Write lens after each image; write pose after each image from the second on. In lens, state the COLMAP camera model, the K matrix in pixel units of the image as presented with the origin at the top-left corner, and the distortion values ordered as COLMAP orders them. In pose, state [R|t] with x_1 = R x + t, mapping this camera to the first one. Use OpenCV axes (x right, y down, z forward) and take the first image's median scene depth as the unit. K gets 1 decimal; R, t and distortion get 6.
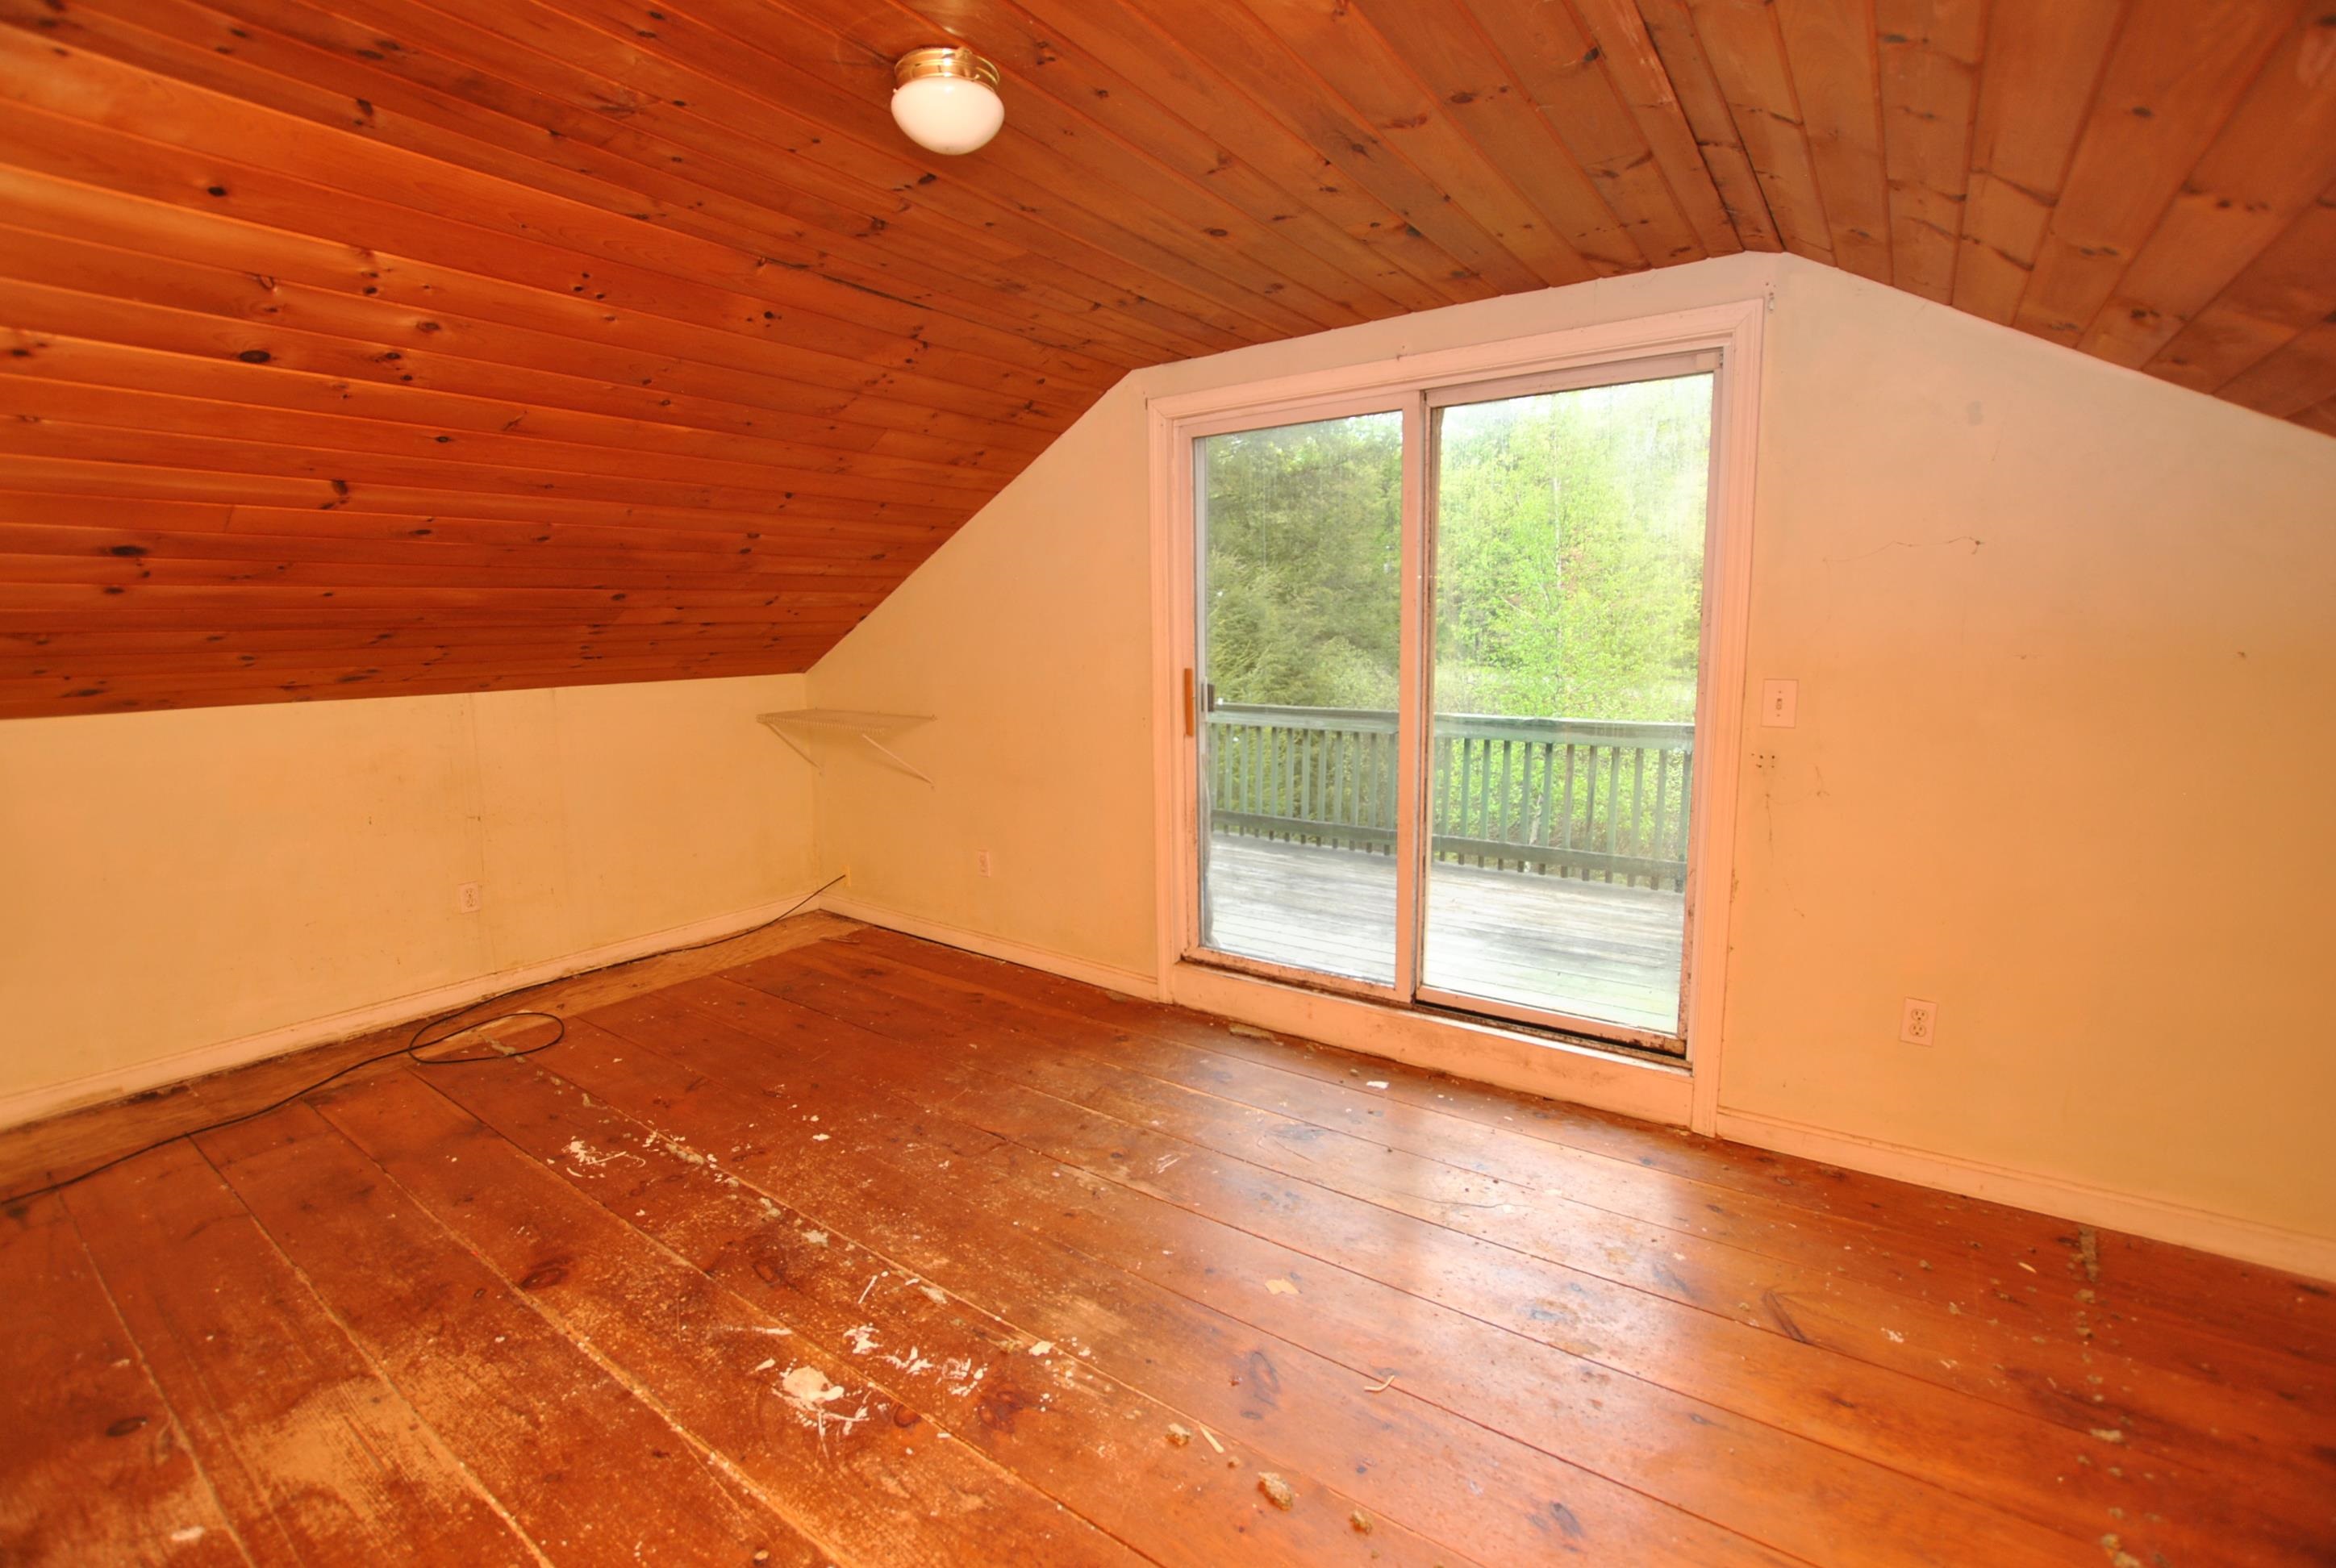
lens RADIAL K [[1034.7, 0, 1165.8], [0, 1034.7, 764.7], [0, 0, 1]] dist [-0.034953, 0.006375]
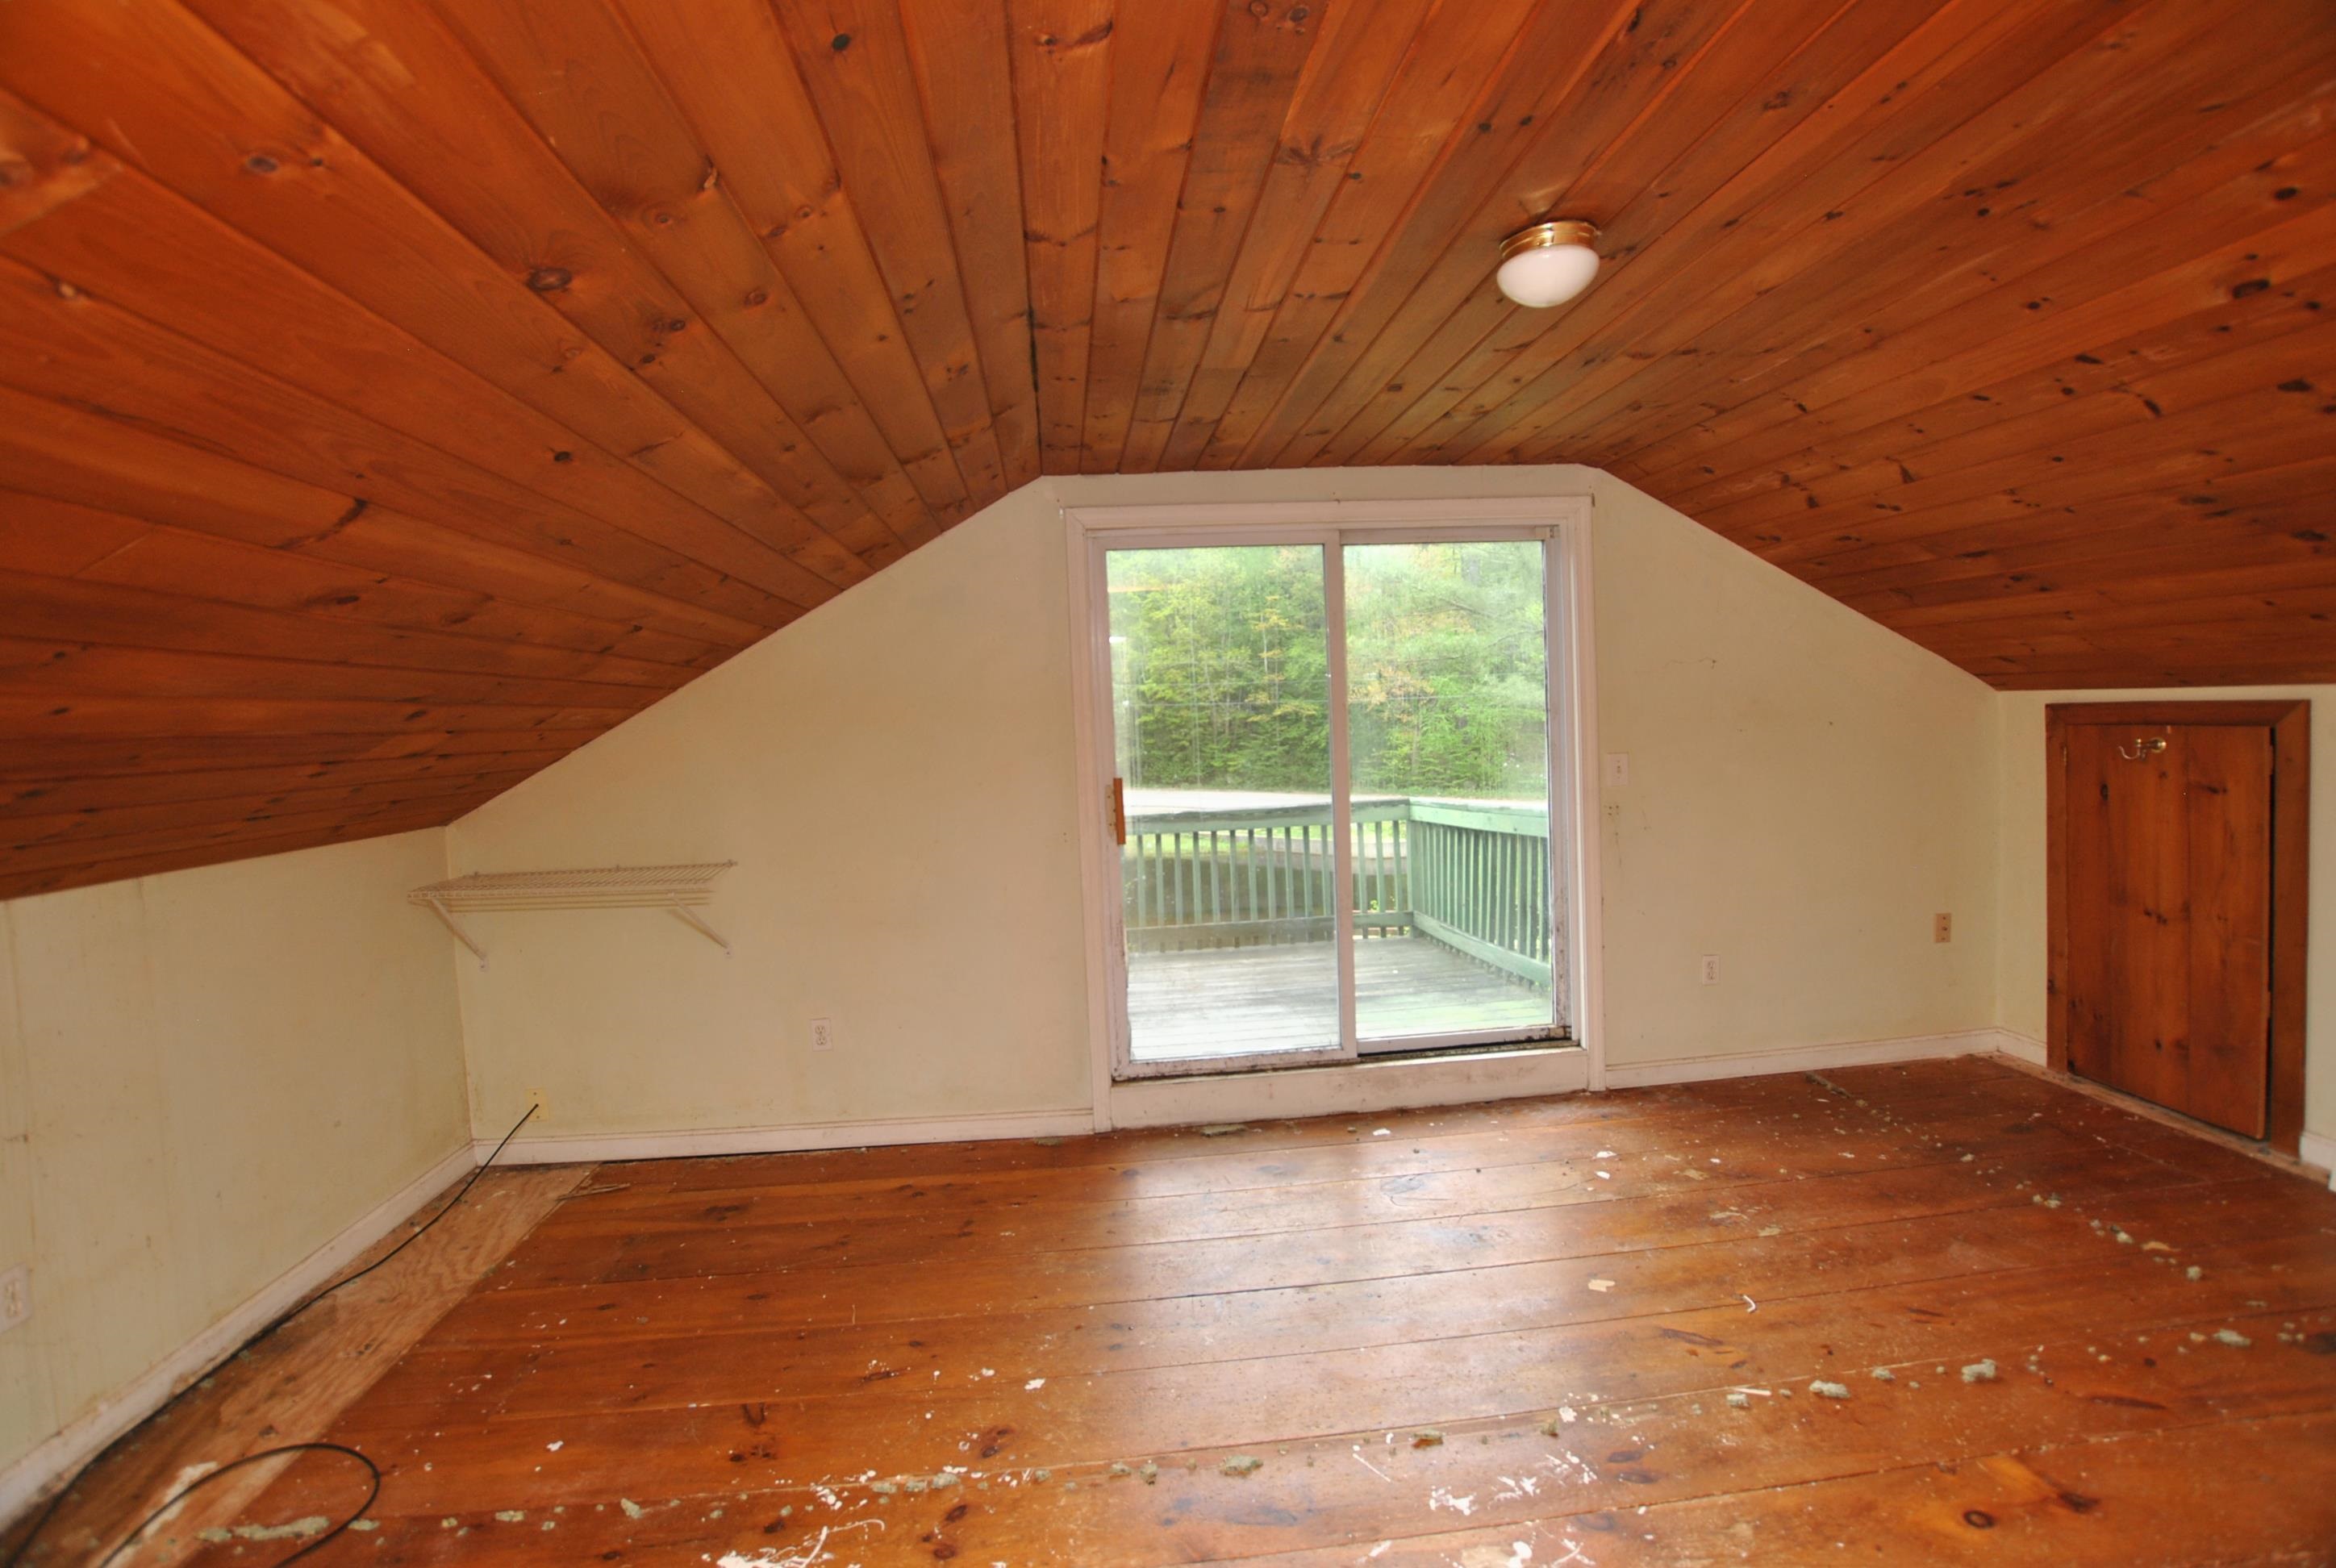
lens RADIAL K [[1034.7, 0, 1165.8], [0, 1034.7, 764.7], [0, 0, 1]] dist [-0.034953, 0.006375]
pose [[0.754098, -0.048578, 0.654963, -0.613929], [0.122300, 0.990204, -0.067368, -0.034512], [-0.645274, 0.130904, 0.752652, 0.231694]]
